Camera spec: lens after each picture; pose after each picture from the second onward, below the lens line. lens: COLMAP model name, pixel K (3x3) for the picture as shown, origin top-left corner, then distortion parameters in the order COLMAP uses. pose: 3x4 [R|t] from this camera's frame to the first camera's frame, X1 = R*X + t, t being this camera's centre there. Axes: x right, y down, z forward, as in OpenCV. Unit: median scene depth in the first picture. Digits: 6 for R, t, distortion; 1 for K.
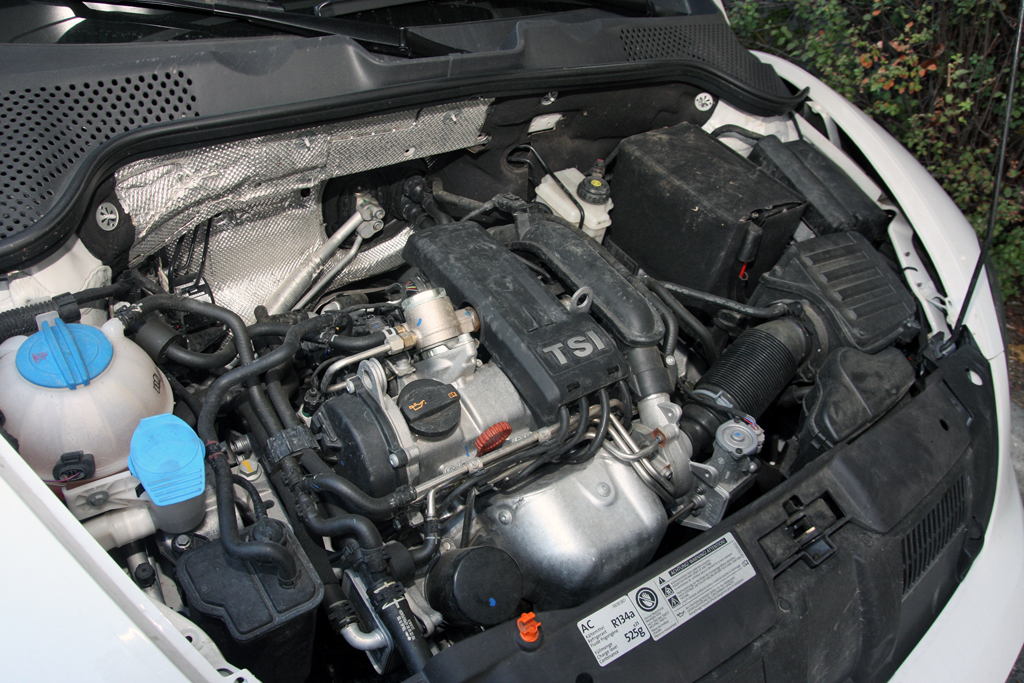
lens RADIAL K [[828.8, 0, 507.0], [0, 828.8, 341.2], [0, 0, 1]] dist [-0.119607, 0.073663]
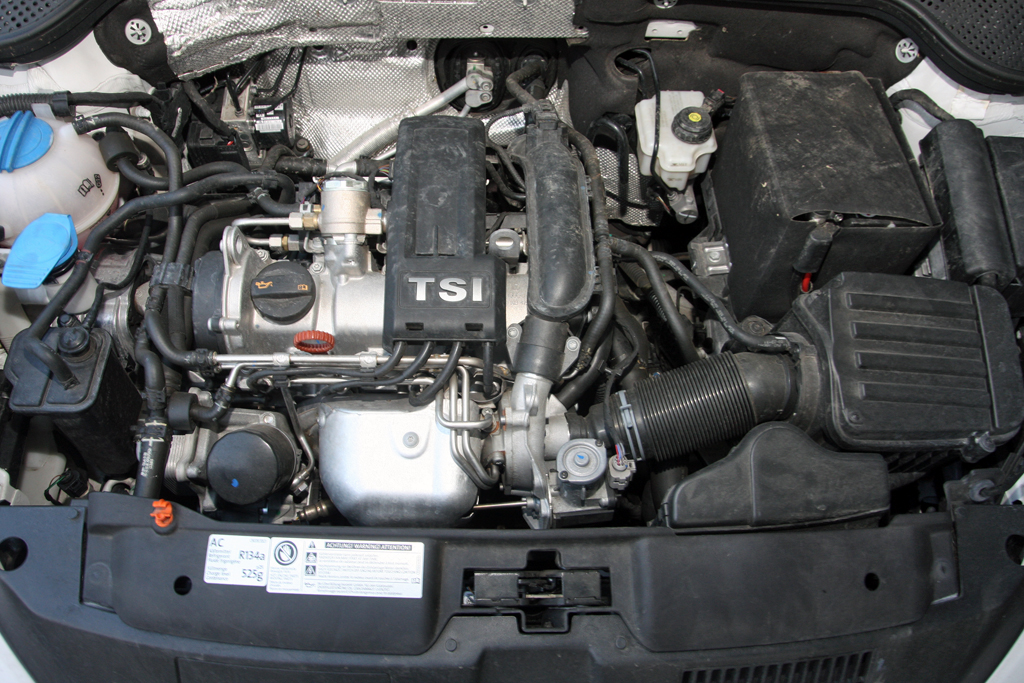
lens RADIAL K [[828.8, 0, 510.2], [0, 828.8, 346.7], [0, 0, 1]] dist [-0.119607, 0.073663]
pose [[0.799147, 0.401176, -0.447686, 0.482759], [-0.303485, 0.912106, 0.275608, -0.174396], [0.518904, -0.084385, 0.850657, 0.216756]]
